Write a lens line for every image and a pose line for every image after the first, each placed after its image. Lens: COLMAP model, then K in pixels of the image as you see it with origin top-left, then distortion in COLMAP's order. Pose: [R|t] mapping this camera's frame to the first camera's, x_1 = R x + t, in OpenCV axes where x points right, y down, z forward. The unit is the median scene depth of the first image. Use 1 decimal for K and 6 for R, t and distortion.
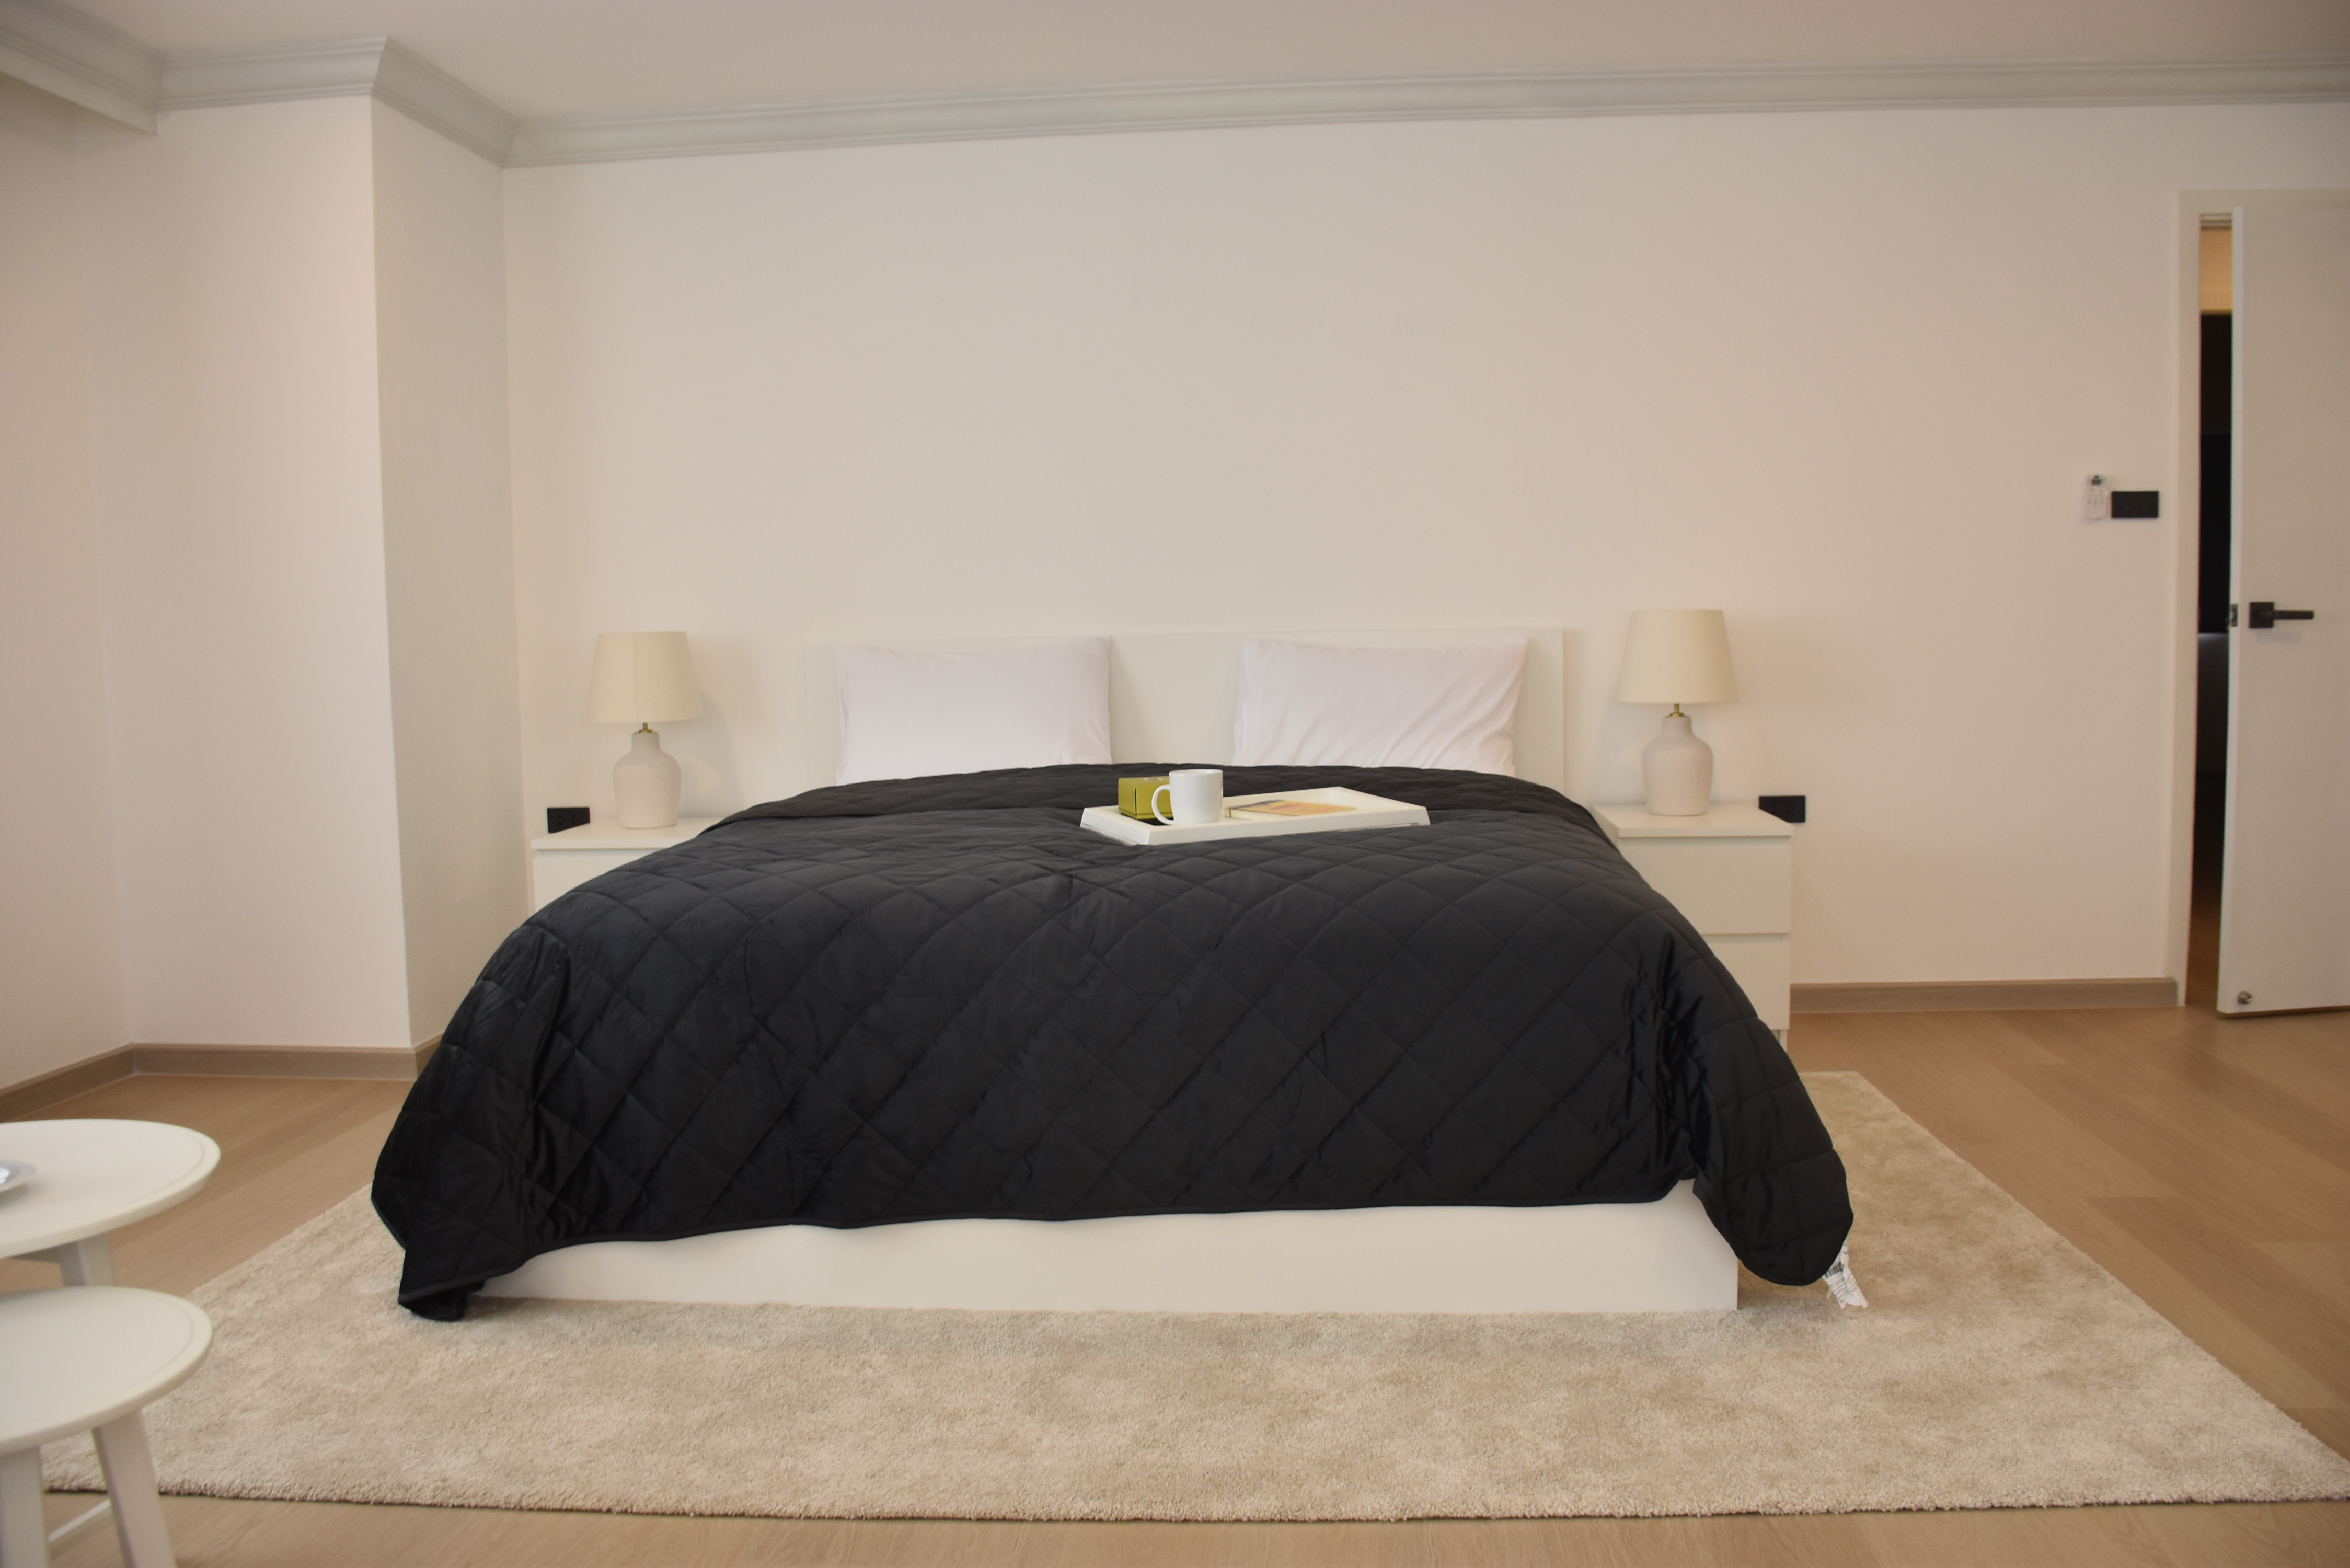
lens RADIAL K [[1815.4, 0, 1175.0], [0, 1815.4, 784.0], [0, 0, 1]] dist [-0.146073, 0.092514]
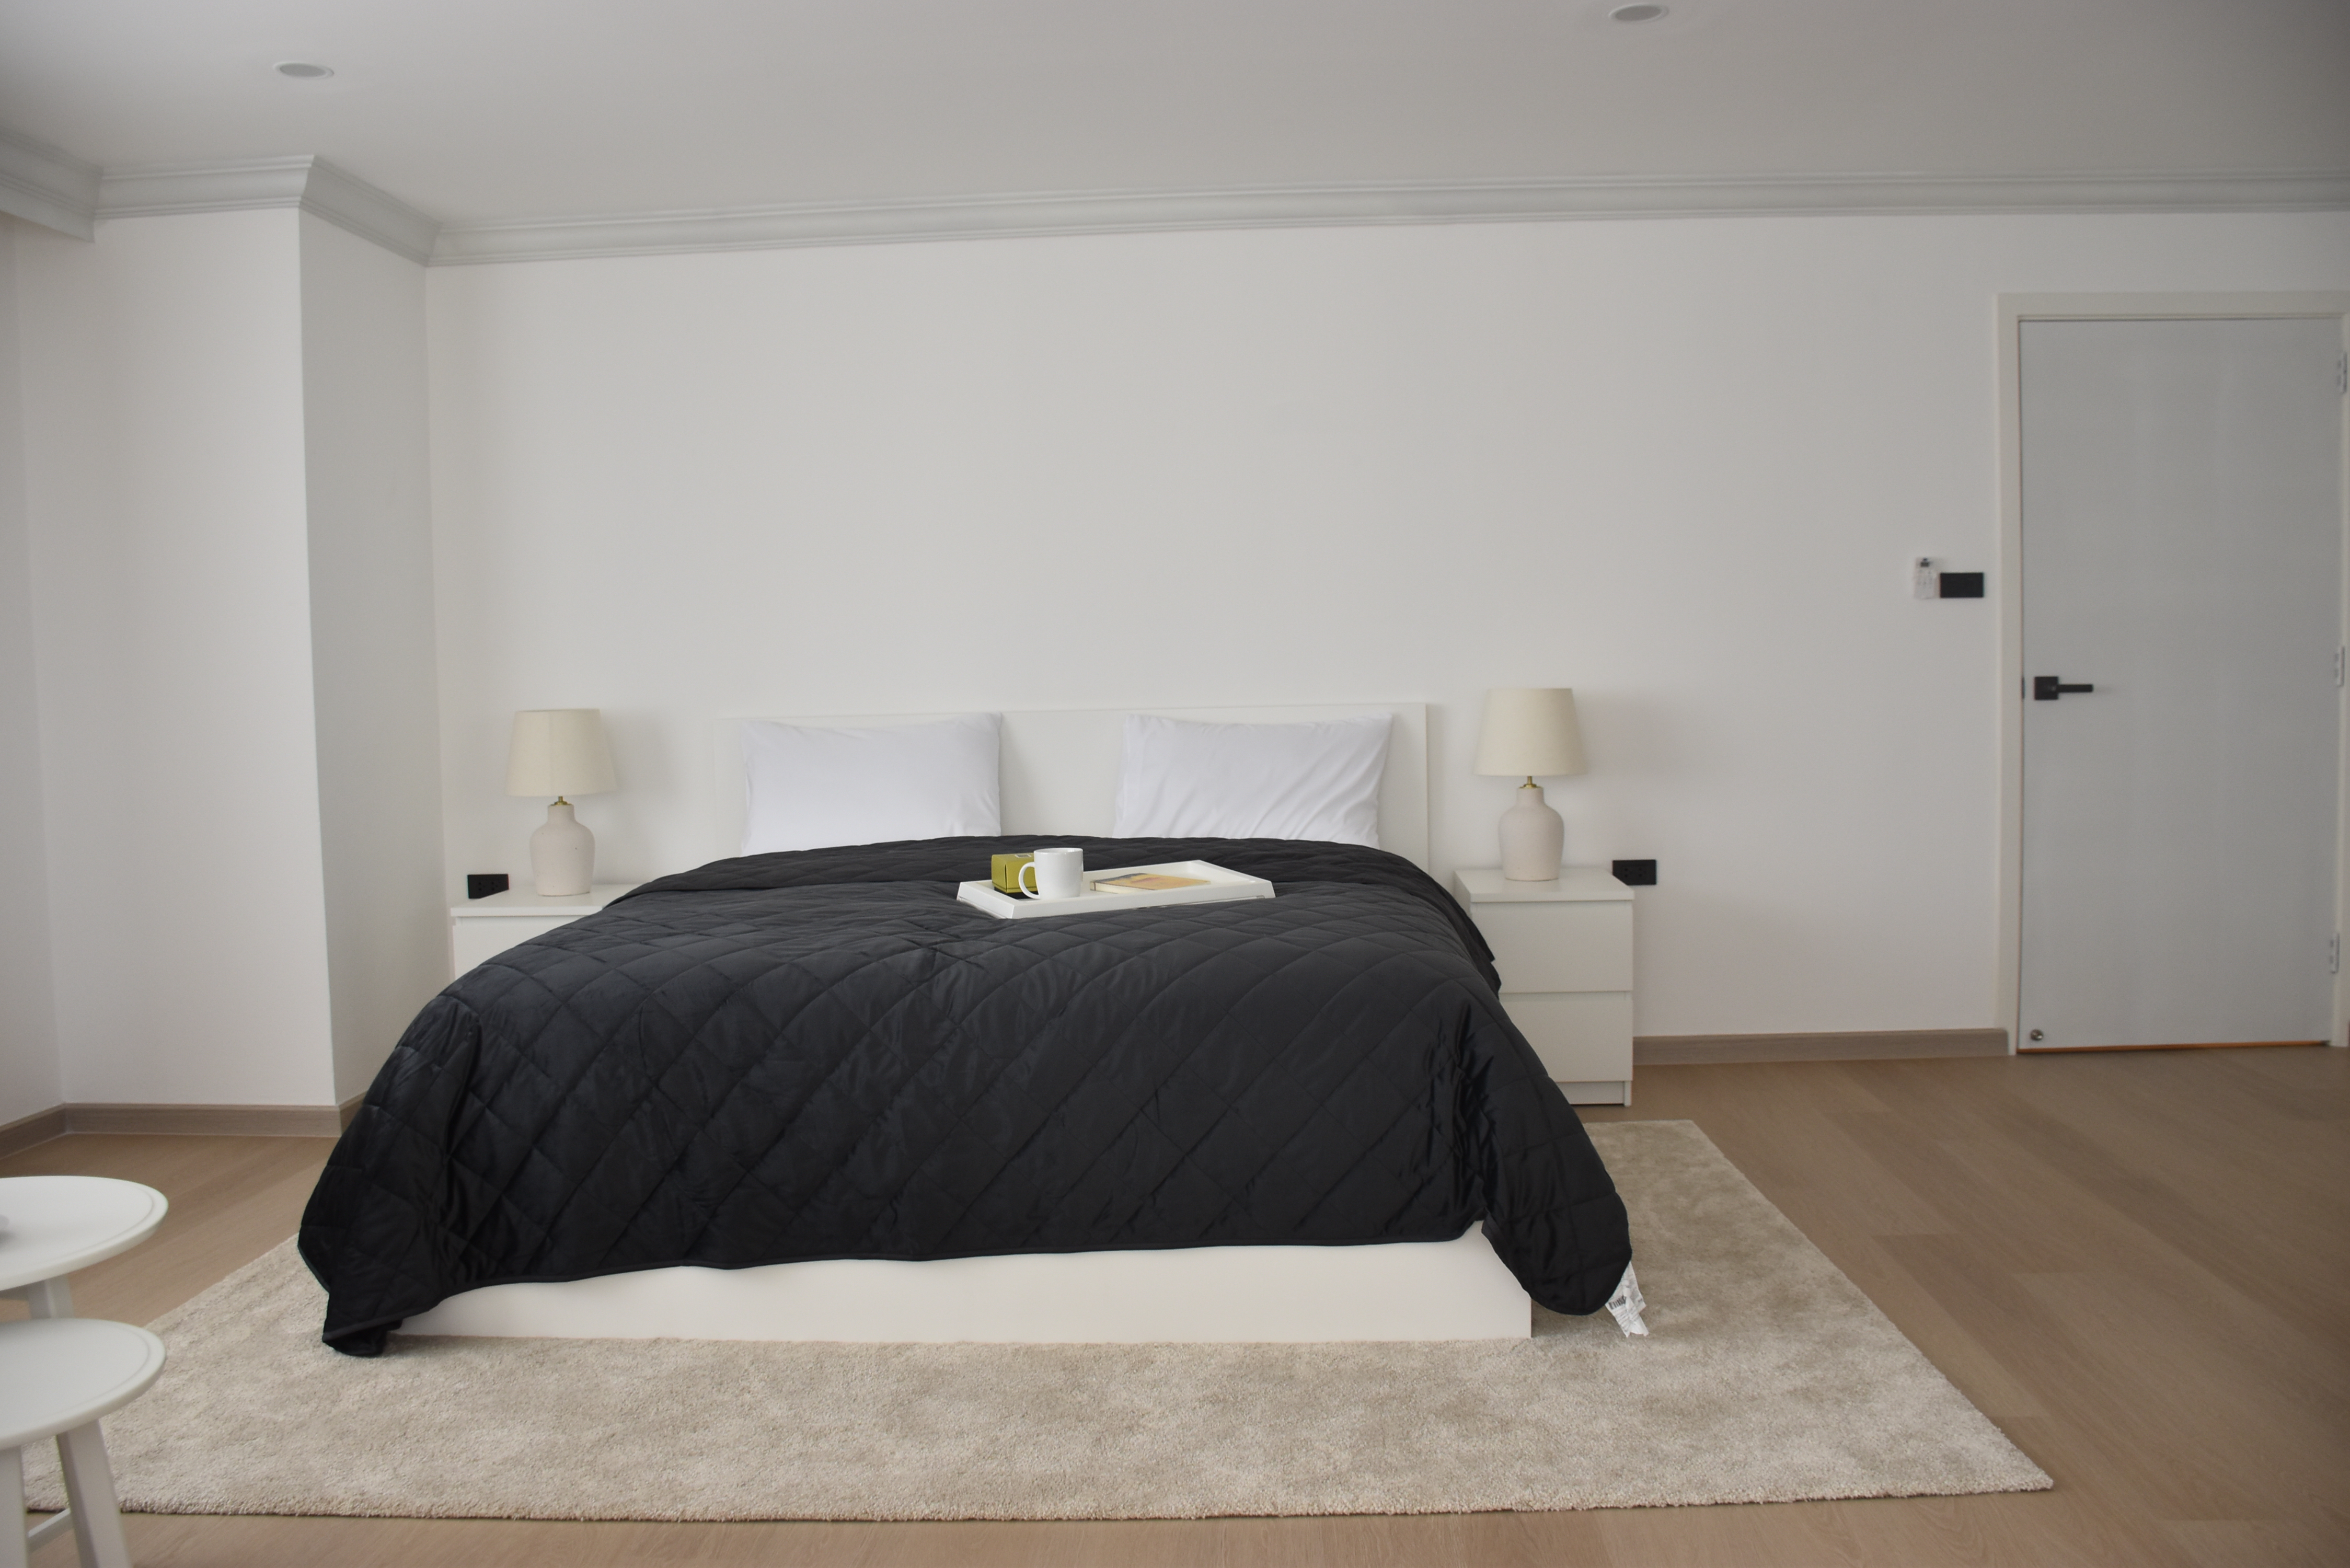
lens RADIAL K [[1840.9, 0, 1175.0], [0, 1840.9, 784.0], [0, 0, 1]] dist [-0.142994, 0.101119]
pose [[0.999536, -0.003366, 0.030259, 0.060655], [0.004066, 0.999725, -0.023099, -0.026152], [-0.030172, 0.023211, 0.999275, -0.140000]]
